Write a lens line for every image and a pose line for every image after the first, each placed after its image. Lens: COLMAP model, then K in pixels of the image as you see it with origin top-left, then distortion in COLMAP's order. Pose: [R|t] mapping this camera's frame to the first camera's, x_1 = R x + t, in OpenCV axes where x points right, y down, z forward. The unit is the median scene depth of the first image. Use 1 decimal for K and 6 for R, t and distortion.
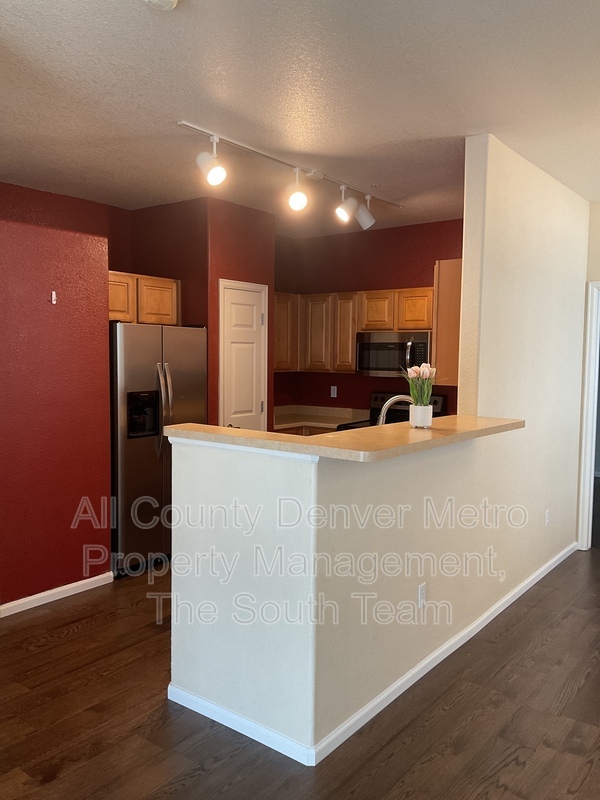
lens RADIAL K [[667.9, 0, 303.1], [0, 667.9, 397.3], [0, 0, 1]] dist [0.070158, -0.044423]
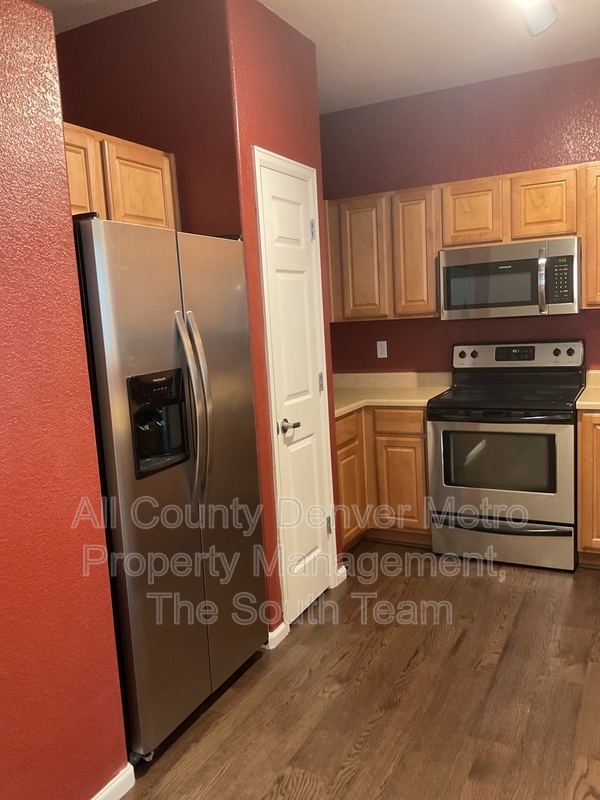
lens RADIAL K [[667.9, 0, 296.3], [0, 667.9, 404.6], [0, 0, 1]] dist [0.070158, -0.044423]
pose [[0.983006, -0.088384, 0.160896, -0.178969], [0.077615, 0.994377, 0.072039, -0.010440], [-0.166359, -0.058327, 0.984339, 0.427525]]
